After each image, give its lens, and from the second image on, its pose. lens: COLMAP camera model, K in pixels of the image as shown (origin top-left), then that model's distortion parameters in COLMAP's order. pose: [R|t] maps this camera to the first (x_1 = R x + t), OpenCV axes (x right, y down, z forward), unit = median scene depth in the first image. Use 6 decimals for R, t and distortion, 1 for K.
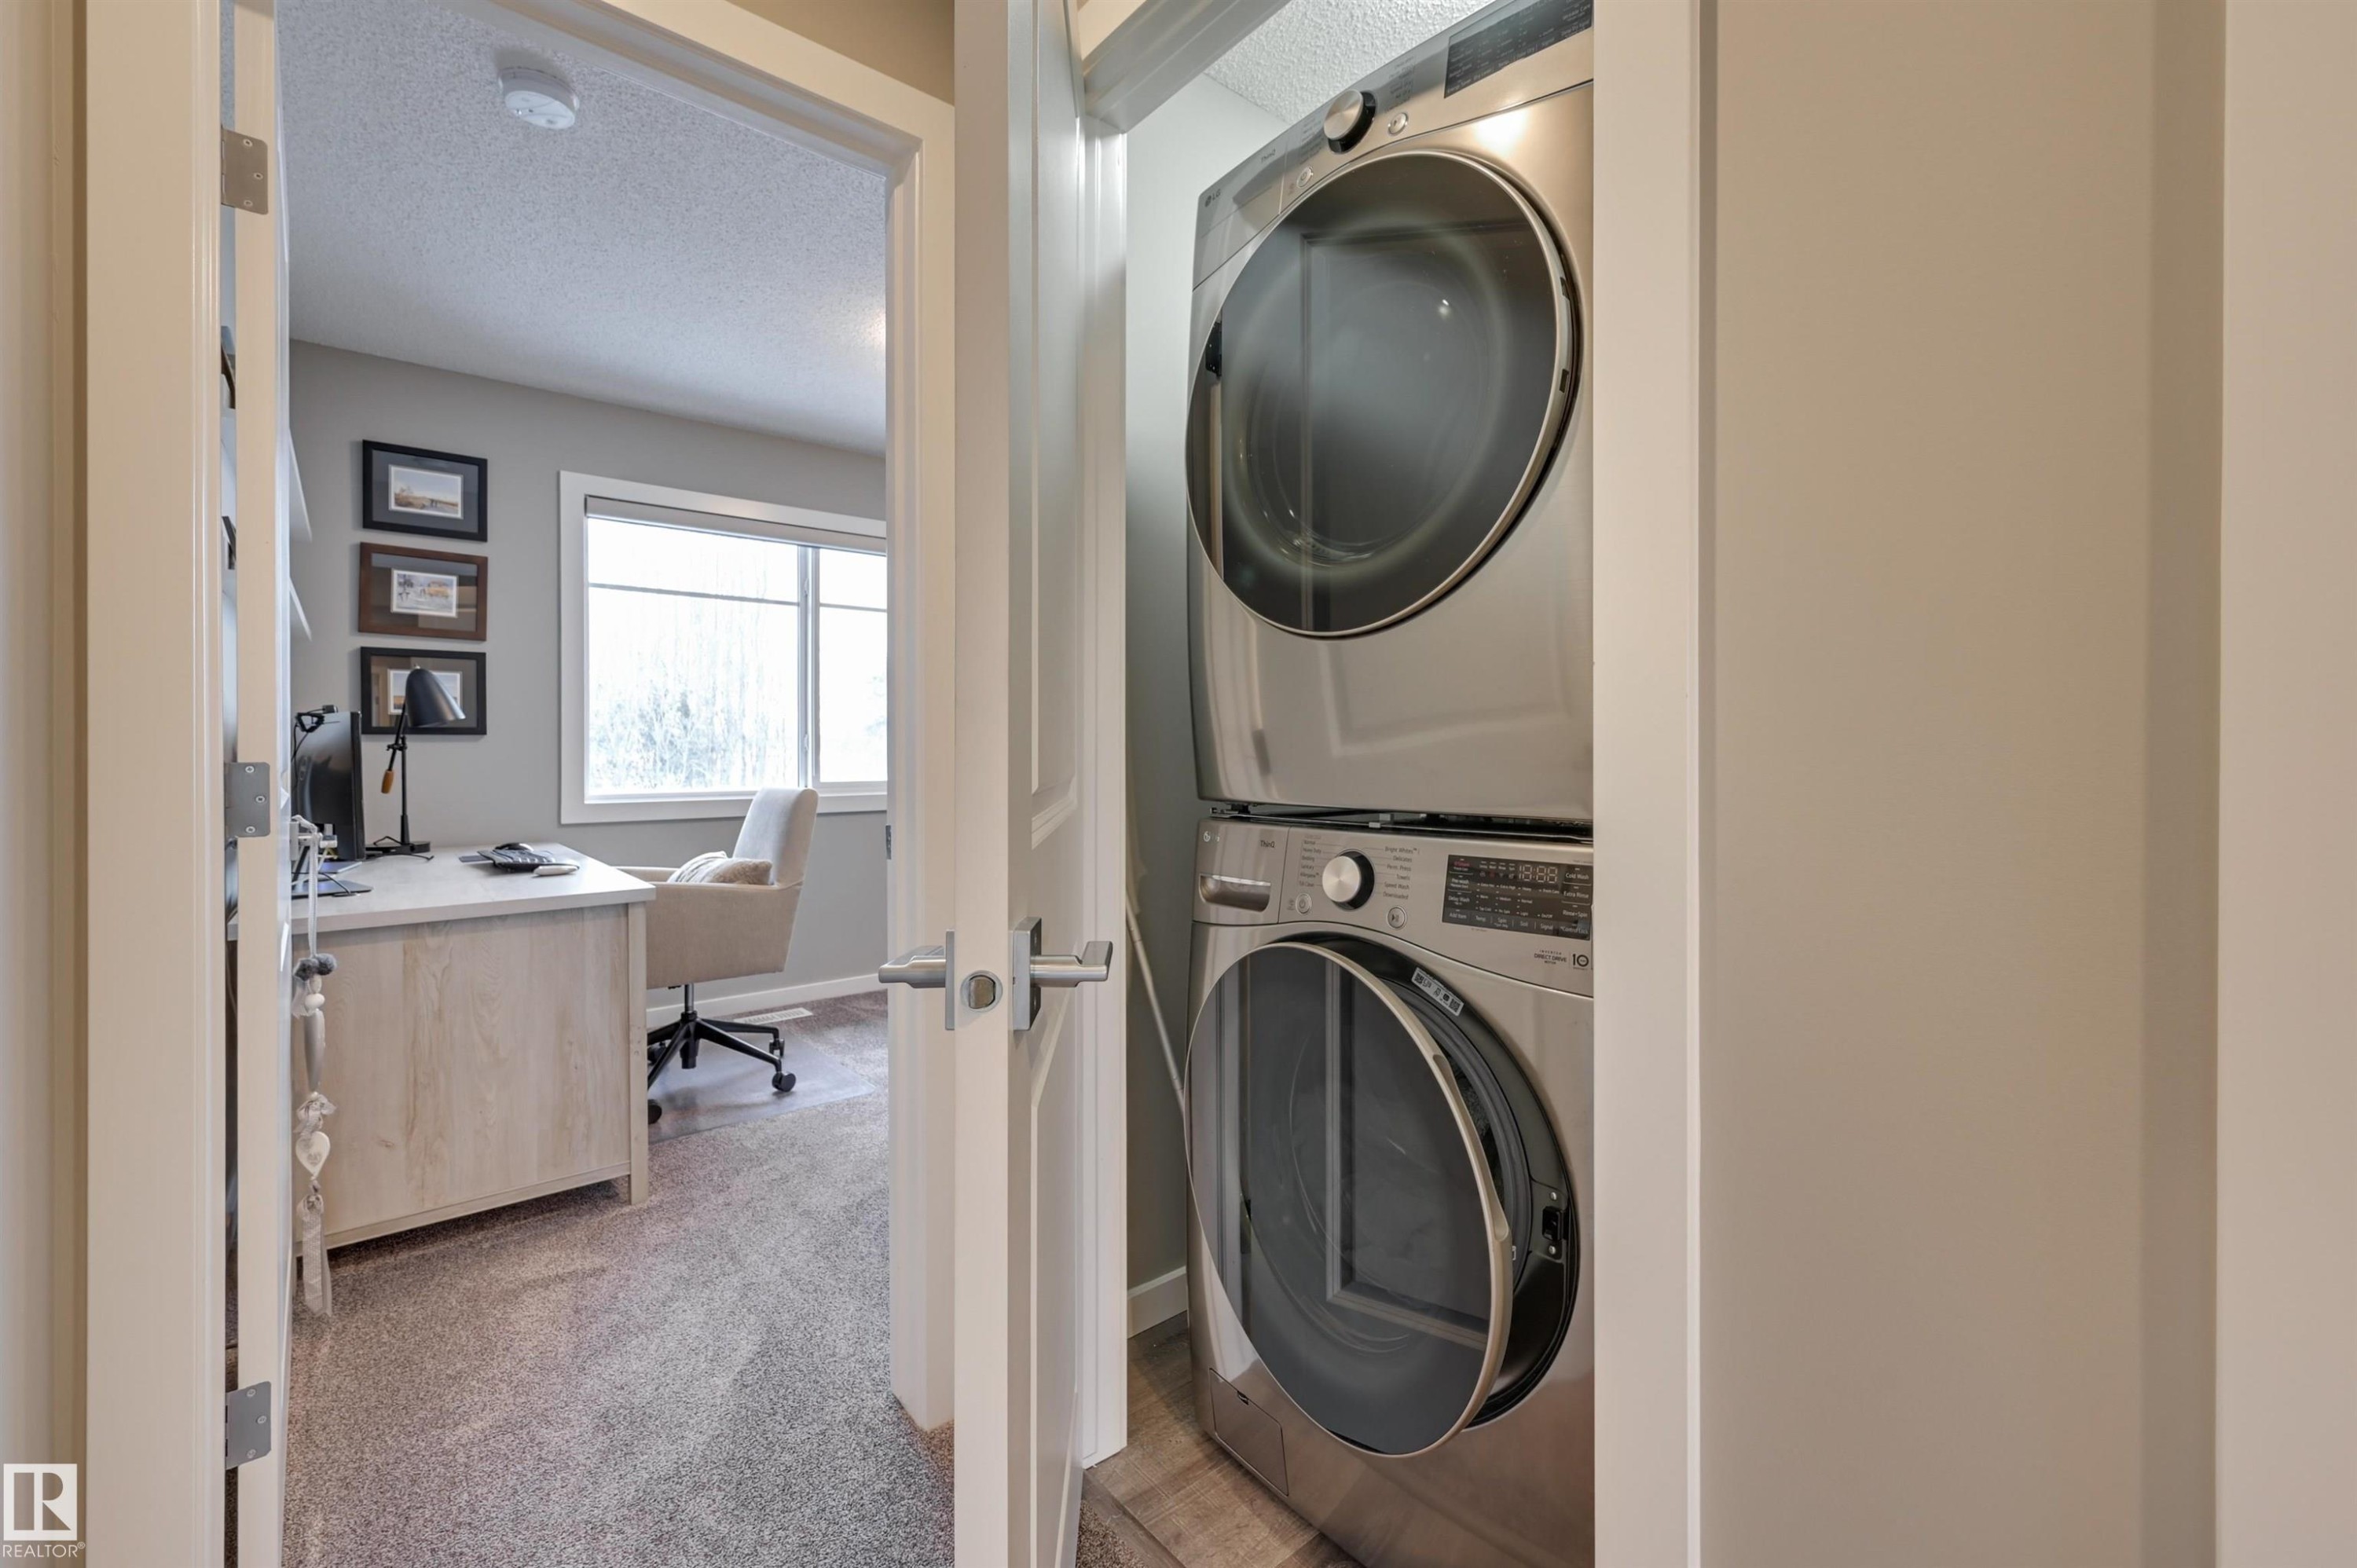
lens RADIAL K [[991.2, 0, 1159.7], [0, 991.2, 776.0], [0, 0, 1]] dist [-0.001939, -0.000147]
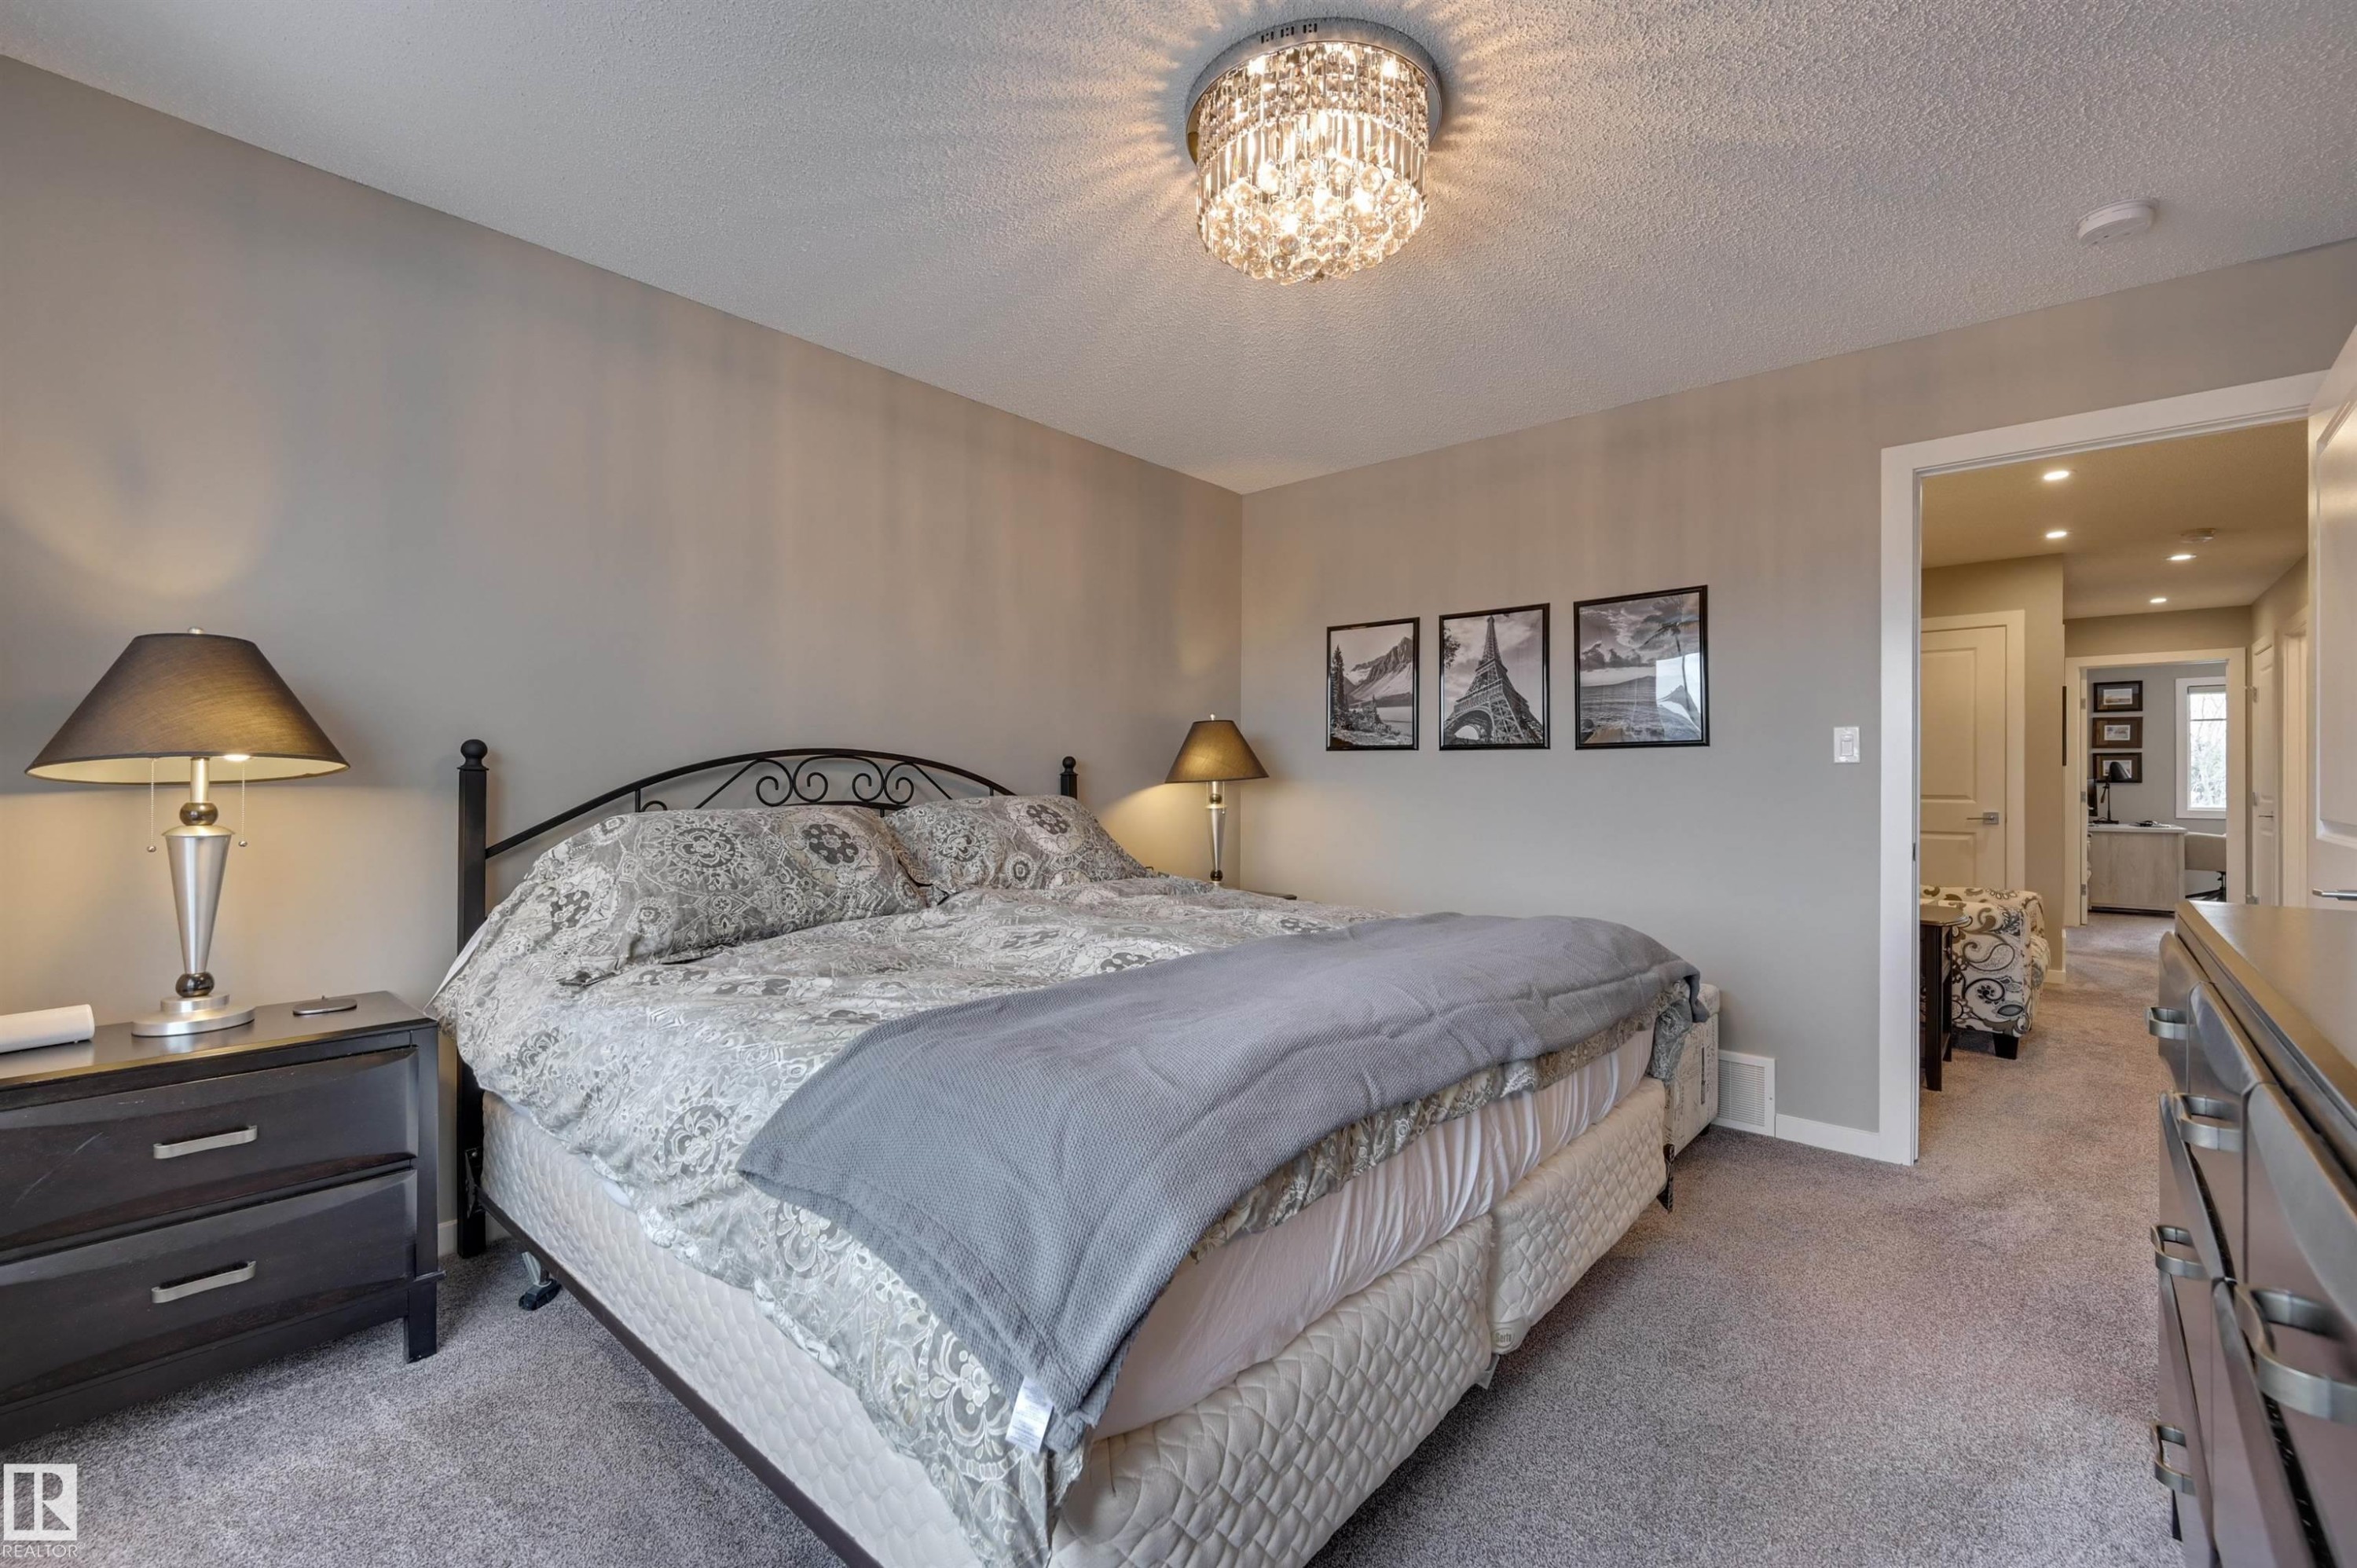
lens RADIAL K [[991.2, 0, 1159.7], [0, 991.2, 776.0], [0, 0, 1]] dist [-0.001939, -0.000147]
pose [[0.154262, -0.004823, -0.988018, 1.648178], [-0.007652, 0.999952, -0.006076, -0.022167], [0.988000, 0.008498, 0.154218, -2.163098]]
